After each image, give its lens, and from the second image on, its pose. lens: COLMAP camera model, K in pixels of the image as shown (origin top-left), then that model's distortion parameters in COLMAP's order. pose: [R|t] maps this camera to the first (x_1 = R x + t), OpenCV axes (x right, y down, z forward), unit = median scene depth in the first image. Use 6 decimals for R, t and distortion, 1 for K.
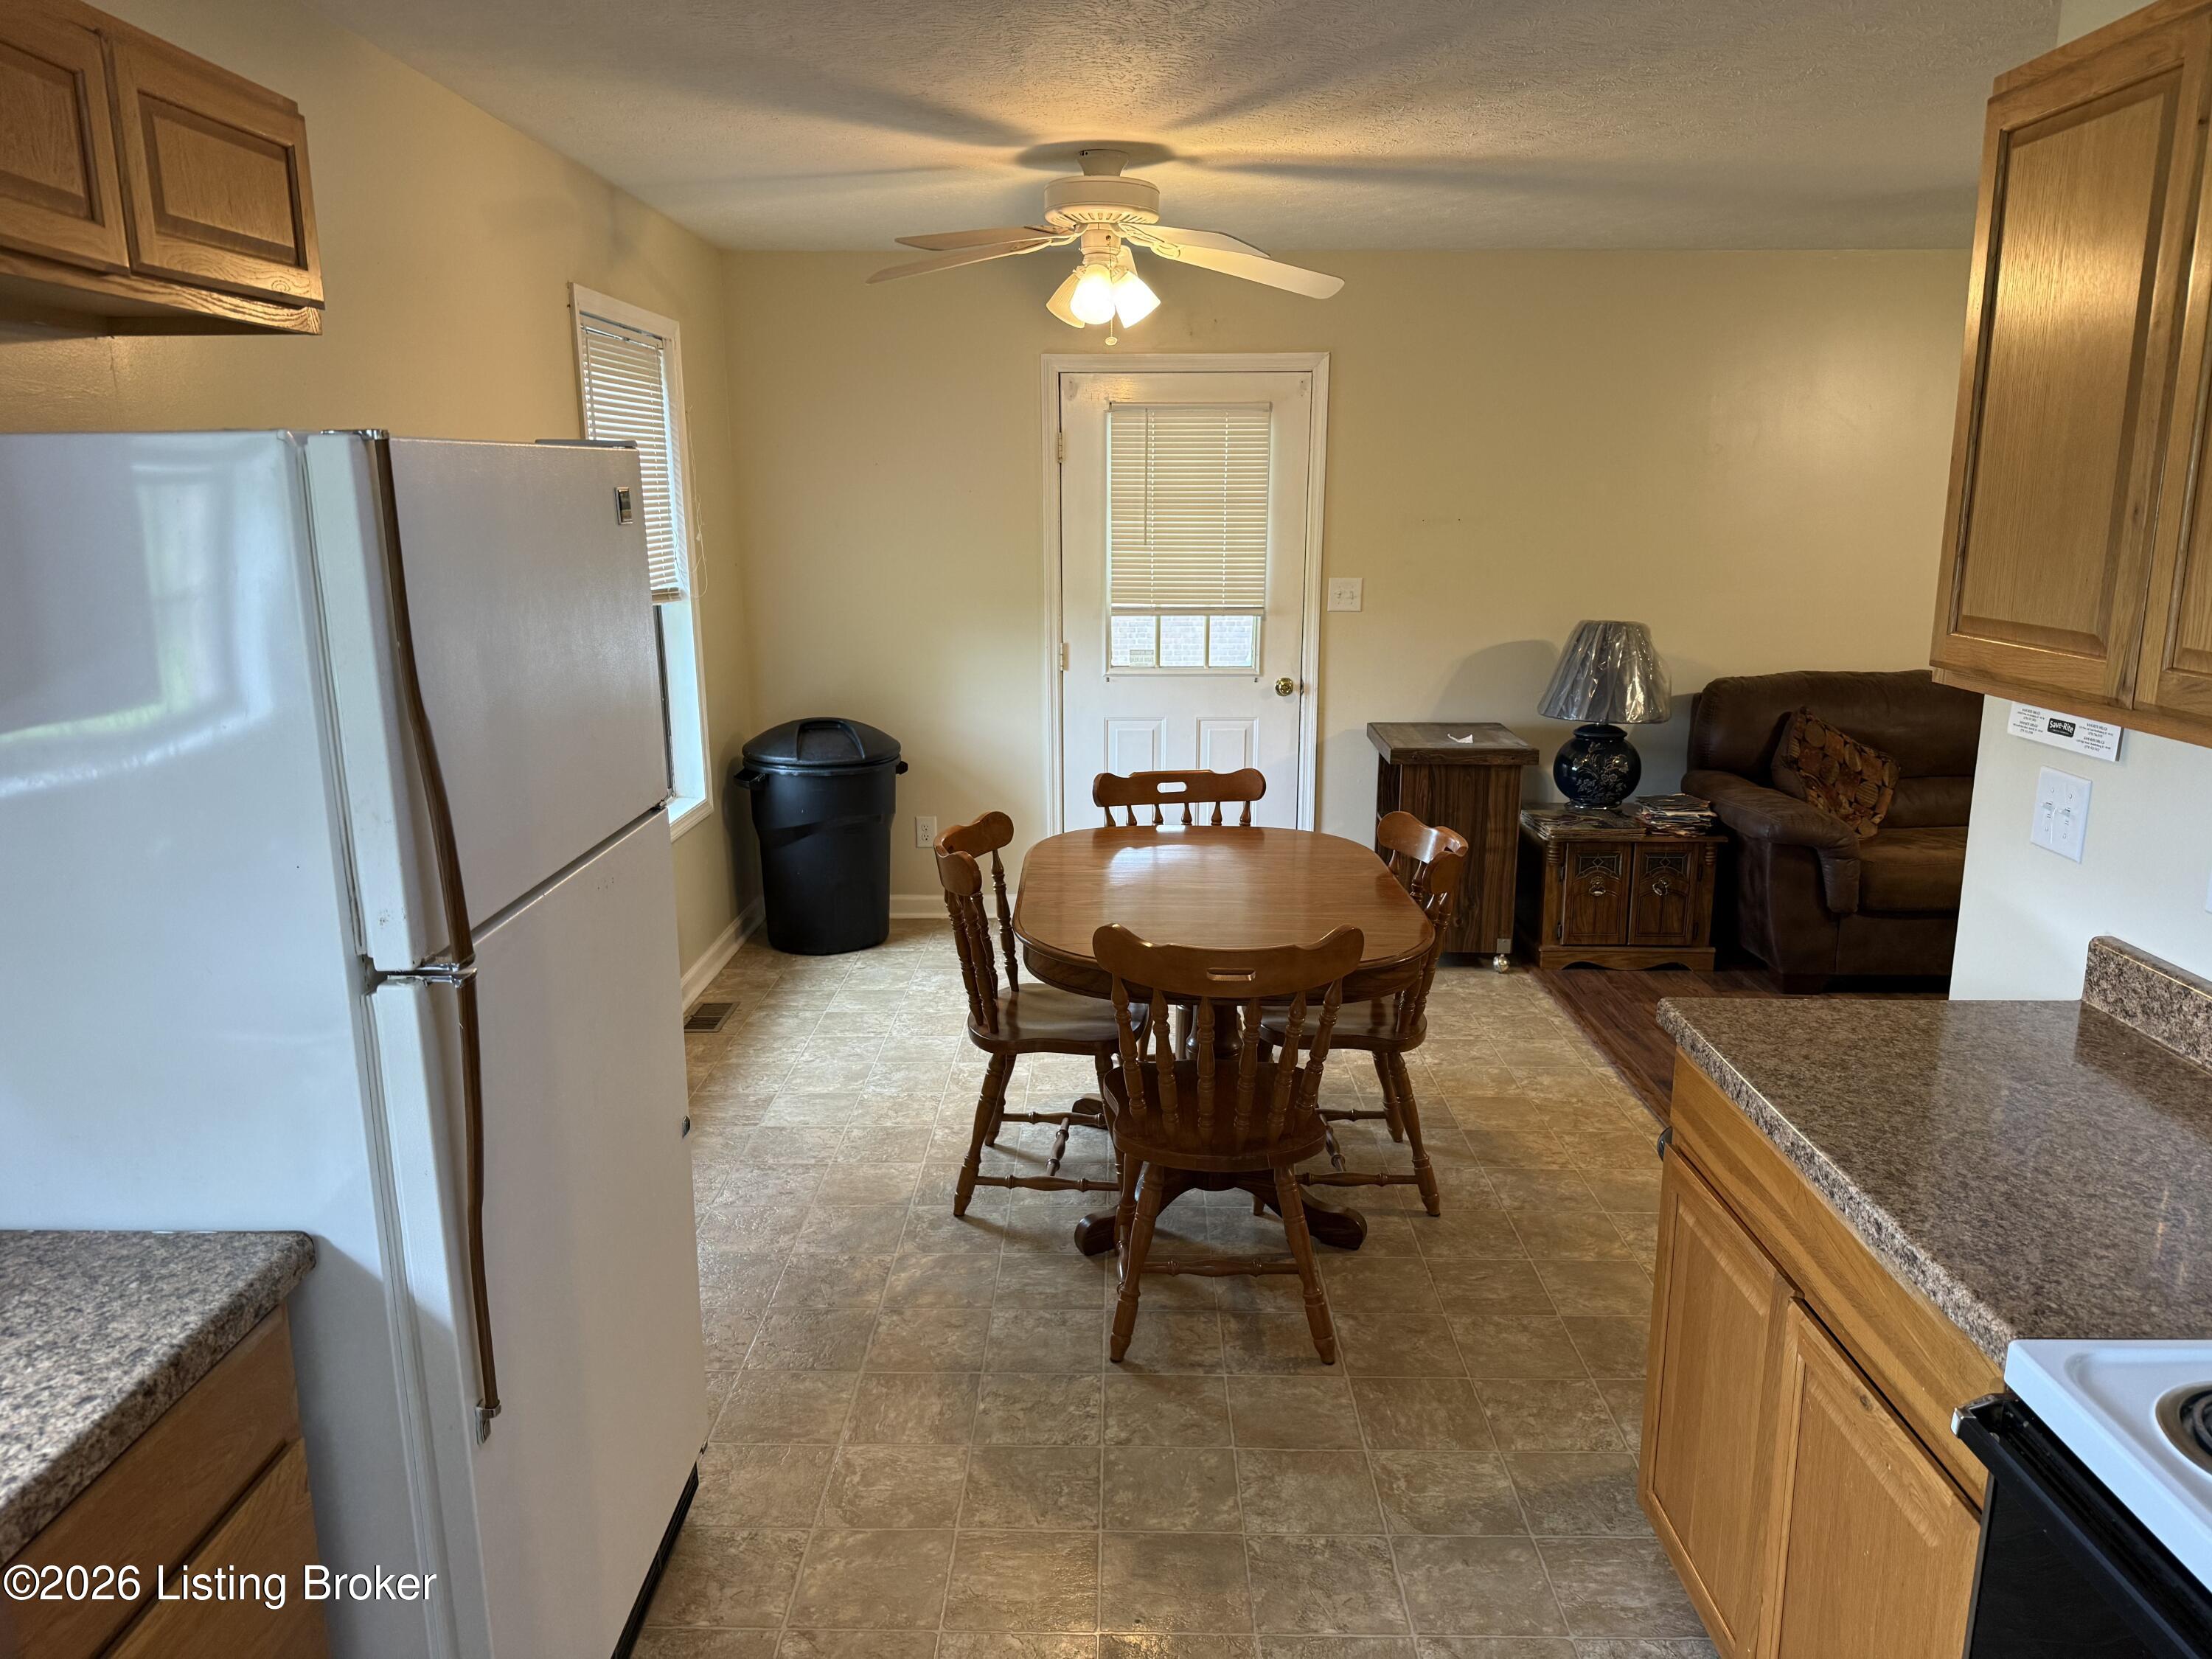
lens RADIAL K [[1542.6, 0, 1162.8], [0, 1542.6, 817.3], [0, 0, 1]] dist [0.093868, -0.194410]
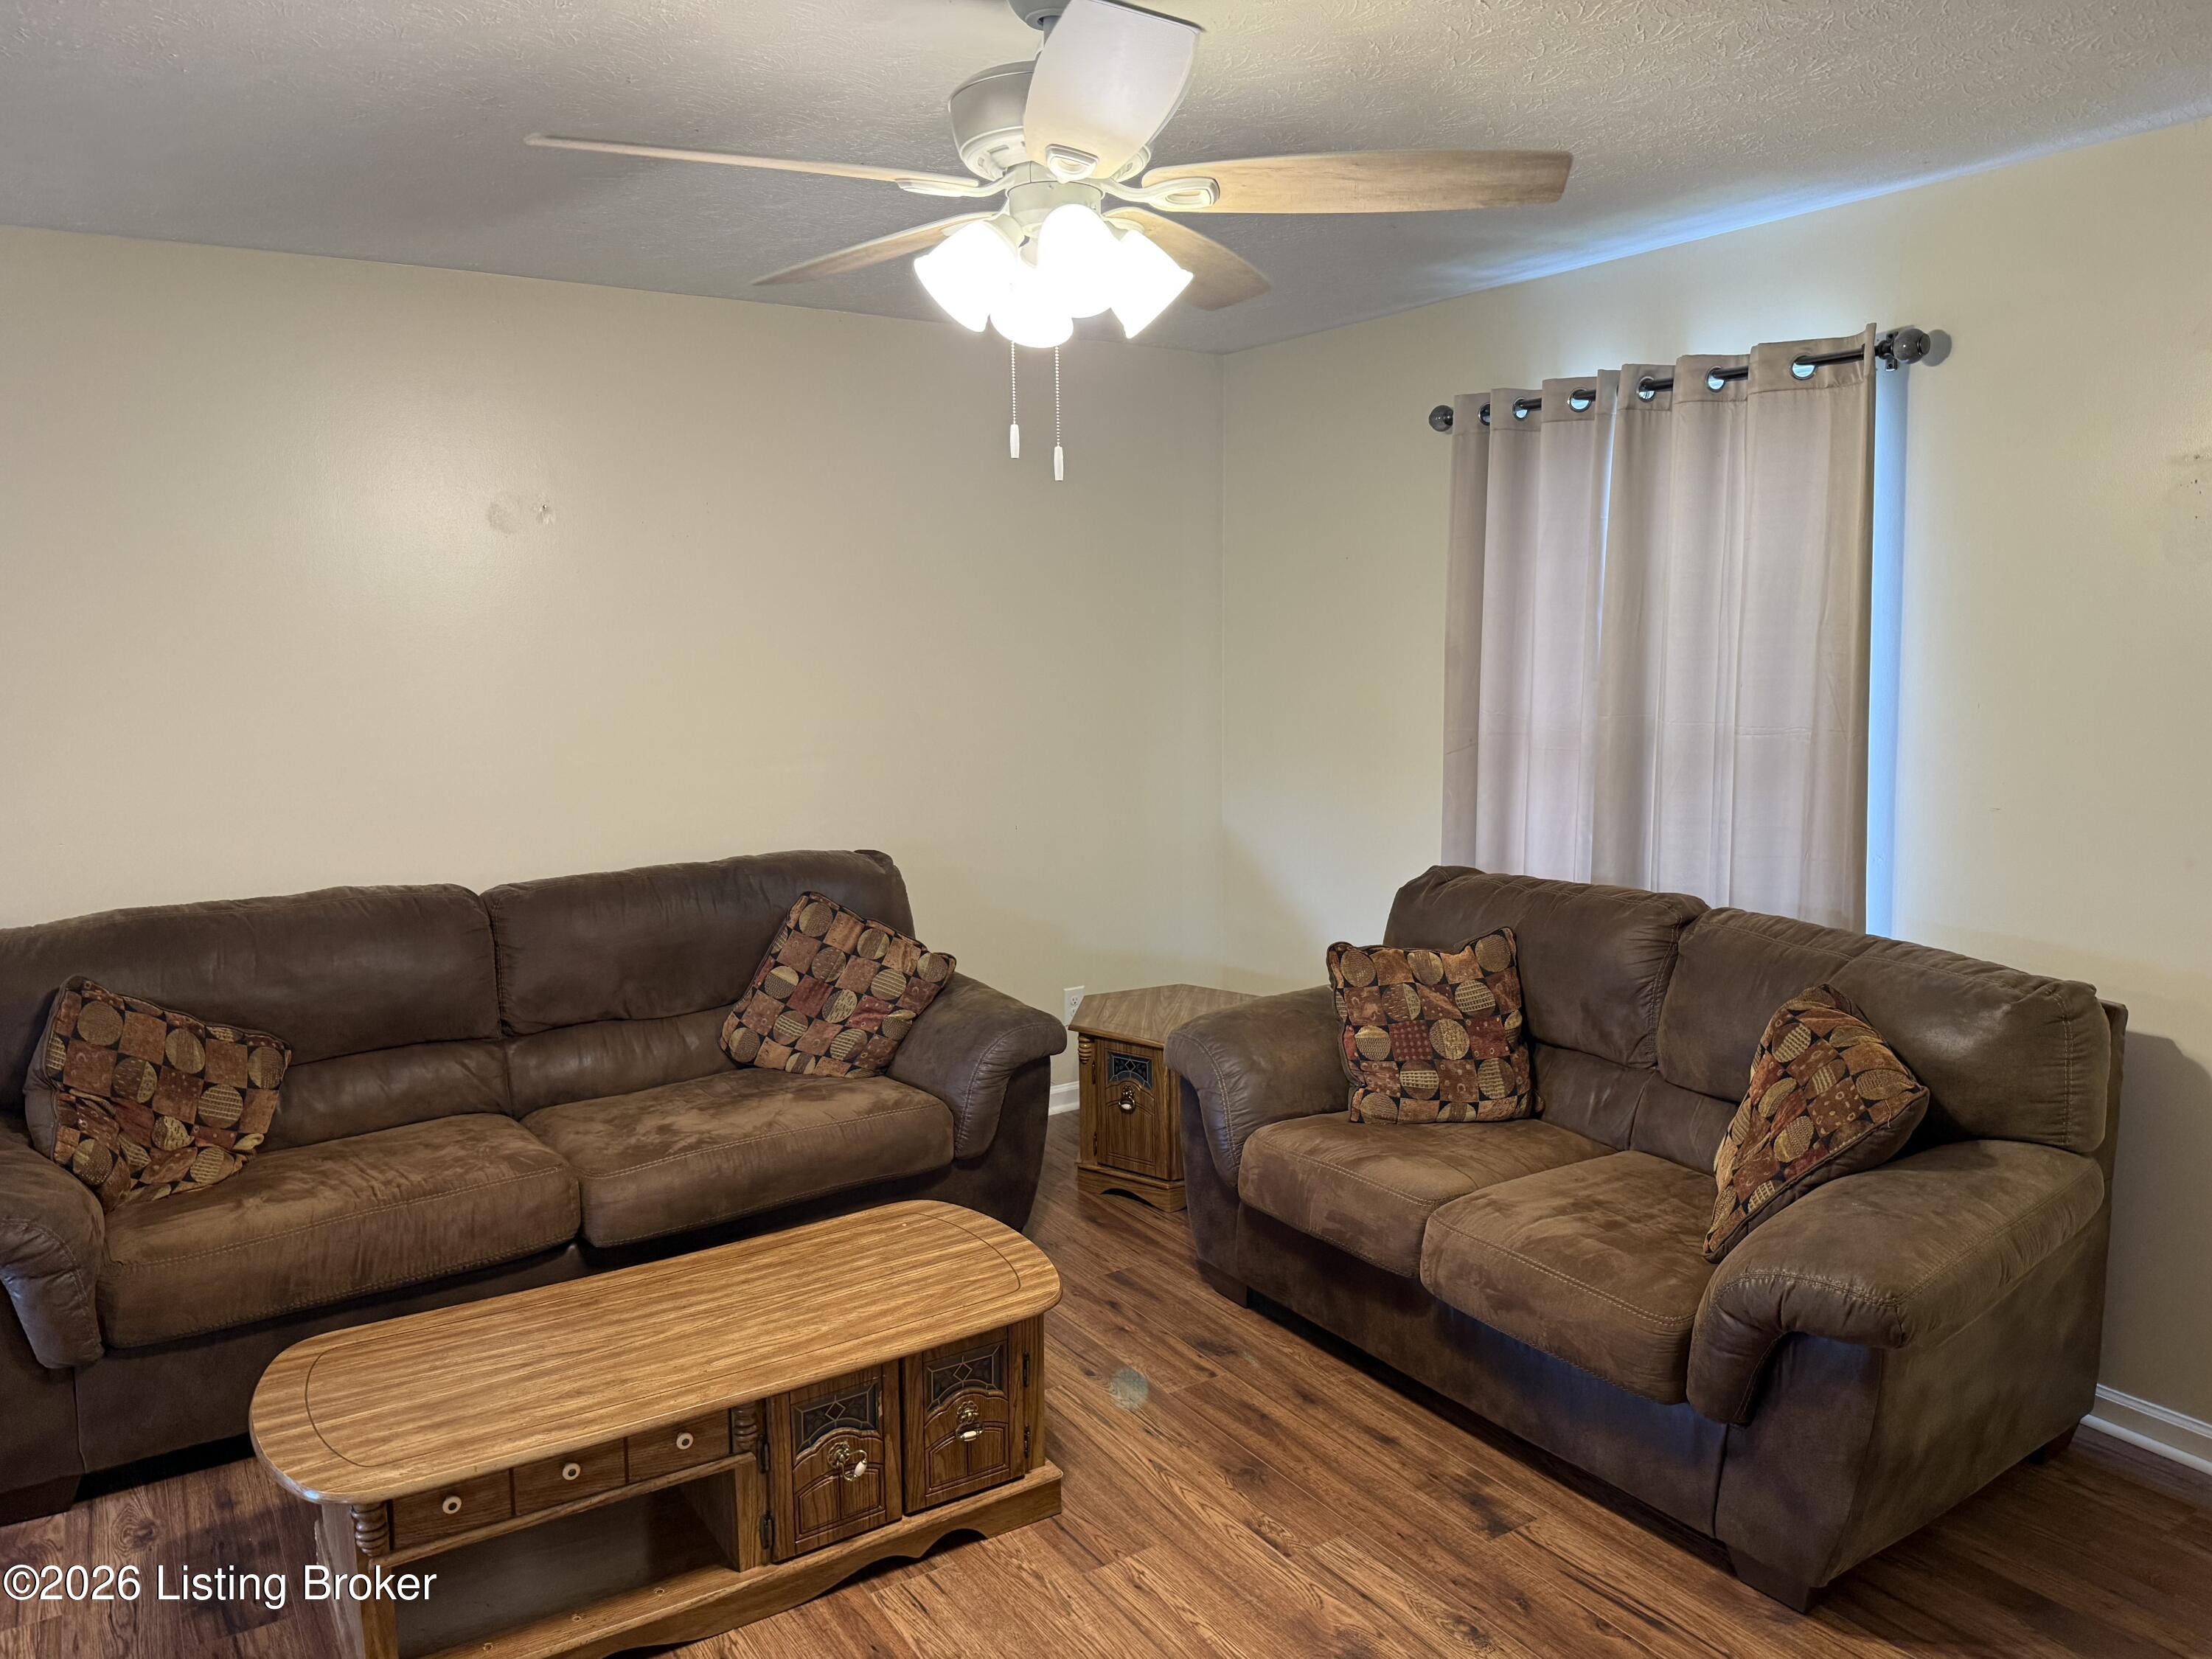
lens RADIAL K [[1542.2, 0, 1106.0], [0, 1542.2, 829.5], [0, 0, 1]] dist [0.100173, -0.126059]
pose [[0.842405, -0.079340, 0.532972, 0.421715], [0.117502, 0.992345, -0.037997, -0.057894], [-0.525878, 0.094634, 0.845279, 0.286640]]
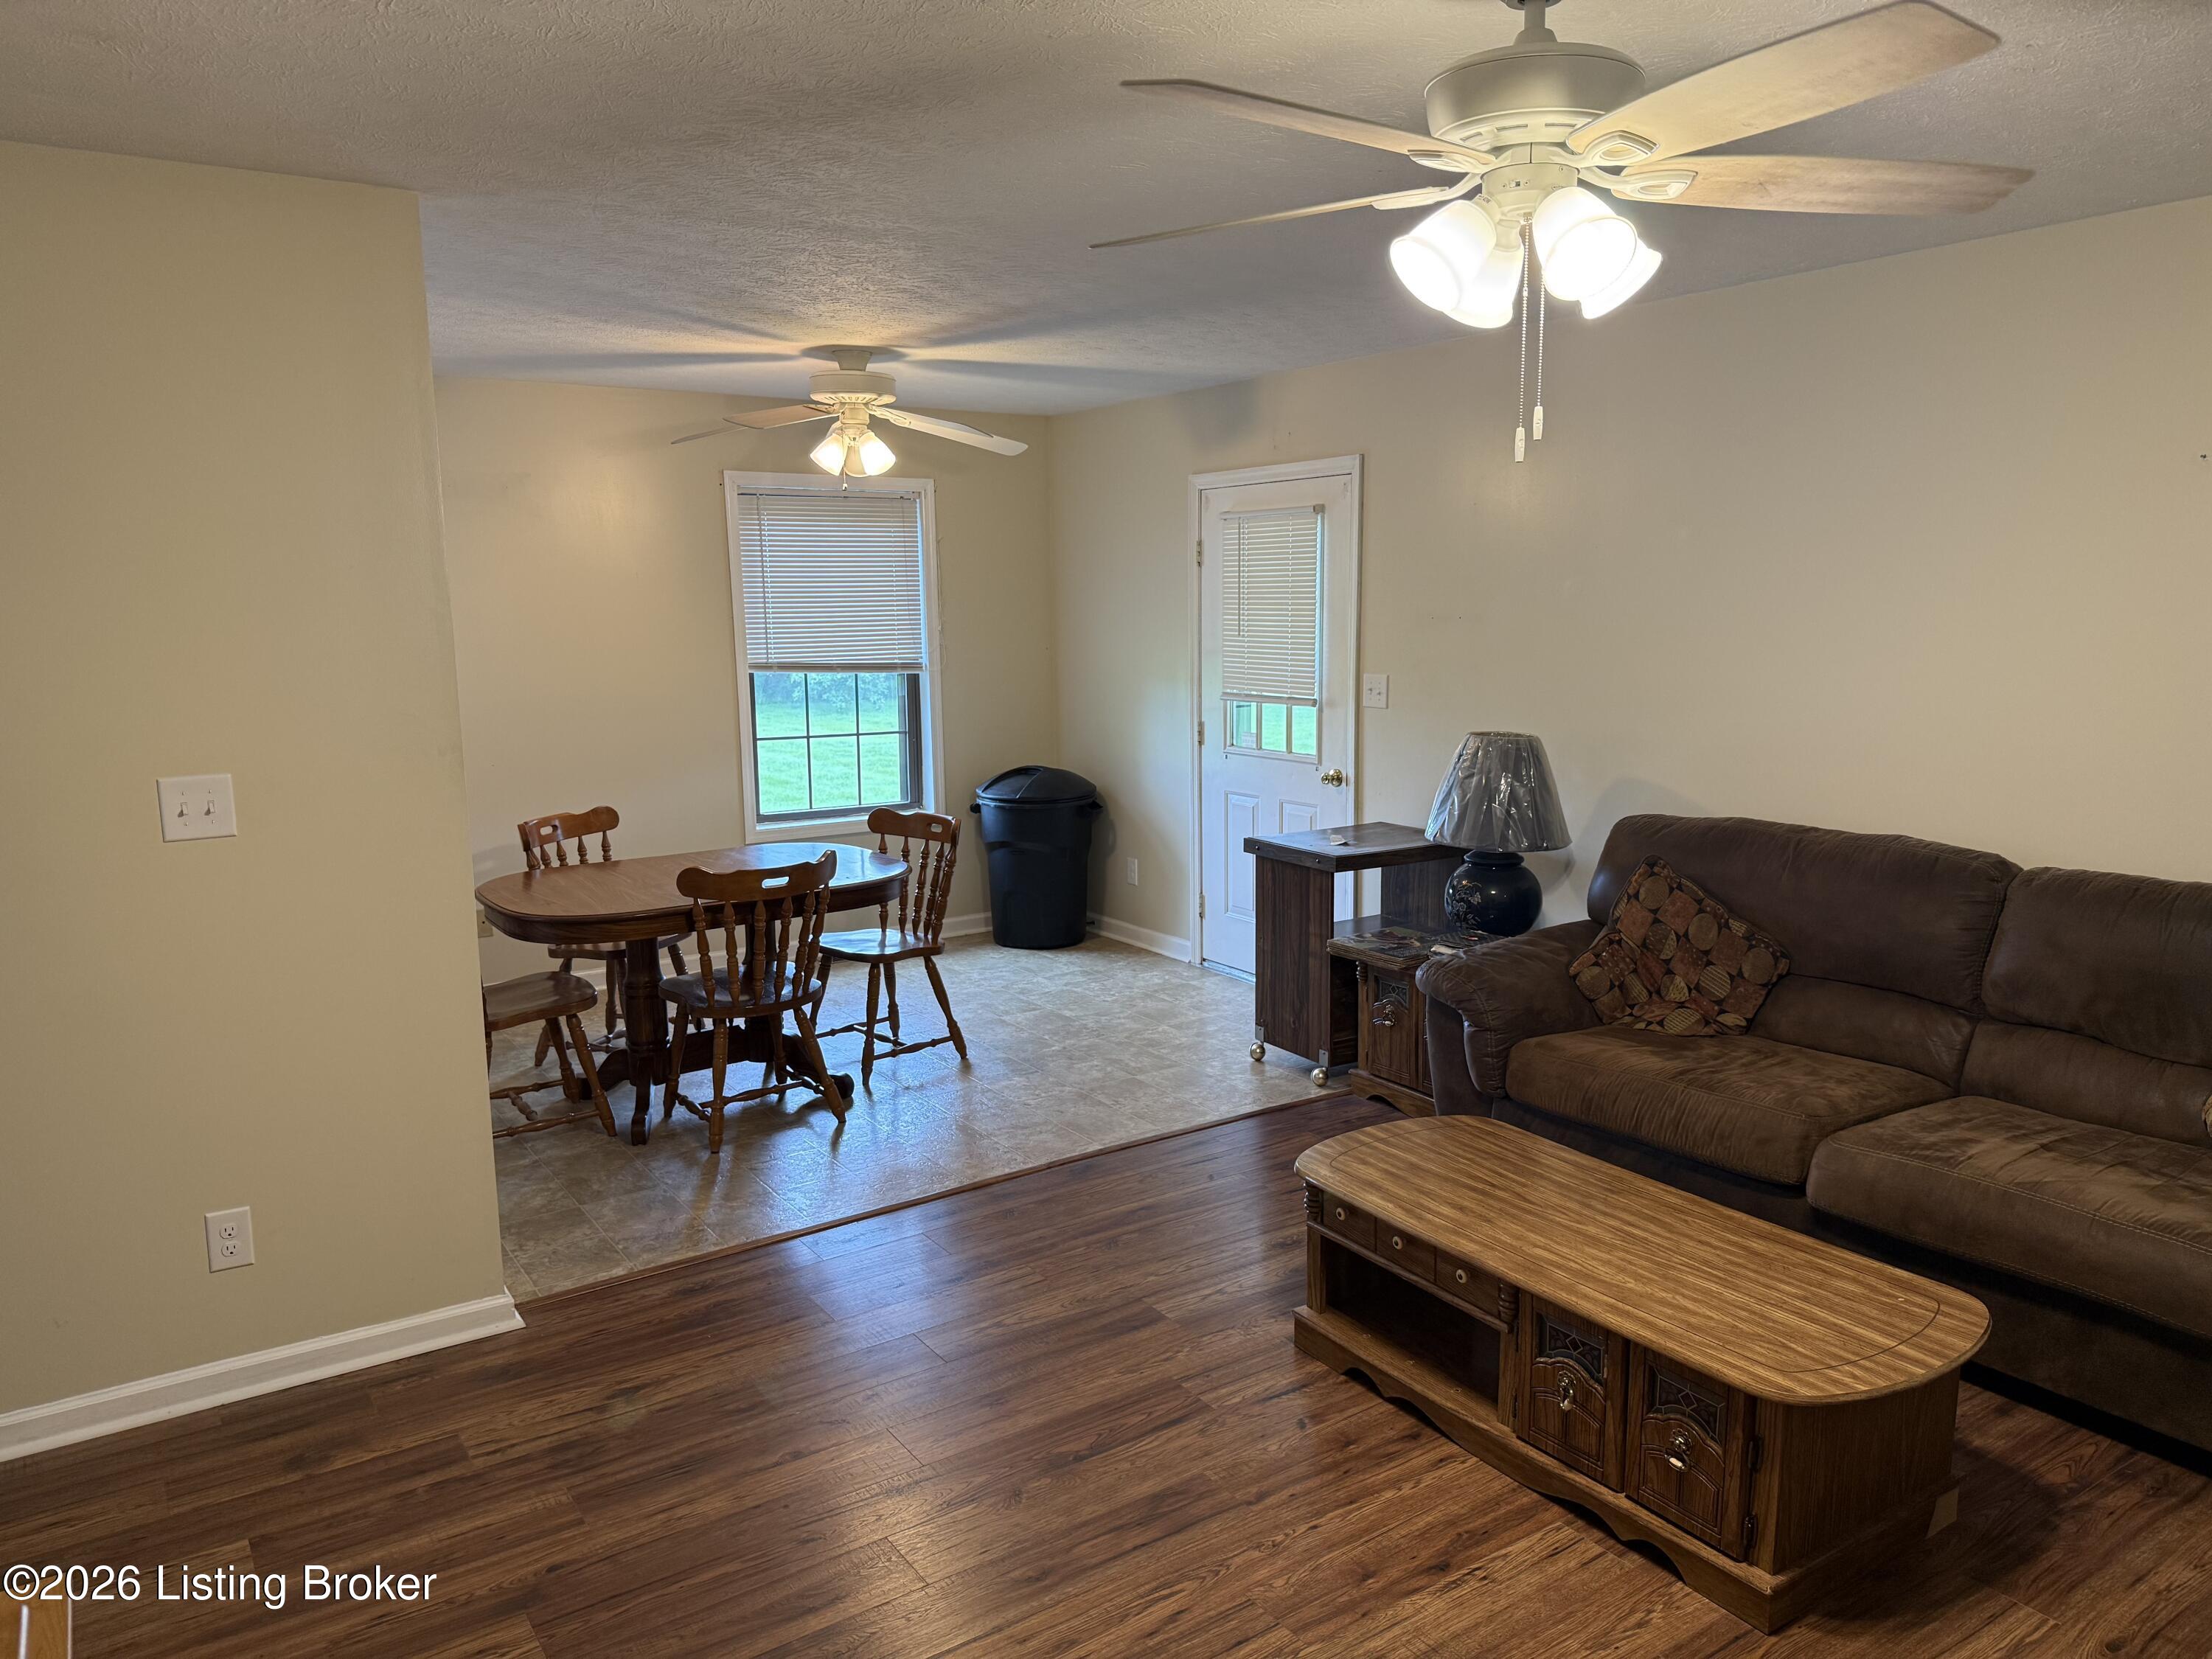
lens RADIAL K [[1542.2, 0, 1106.0], [0, 1542.2, 829.5], [0, 0, 1]] dist [0.100173, -0.126059]
pose [[0.560458, 0.119281, -0.819548, 0.893361], [-0.155887, 0.987079, 0.037058, -0.069711], [0.813379, 0.106988, 0.571811, 0.316545]]
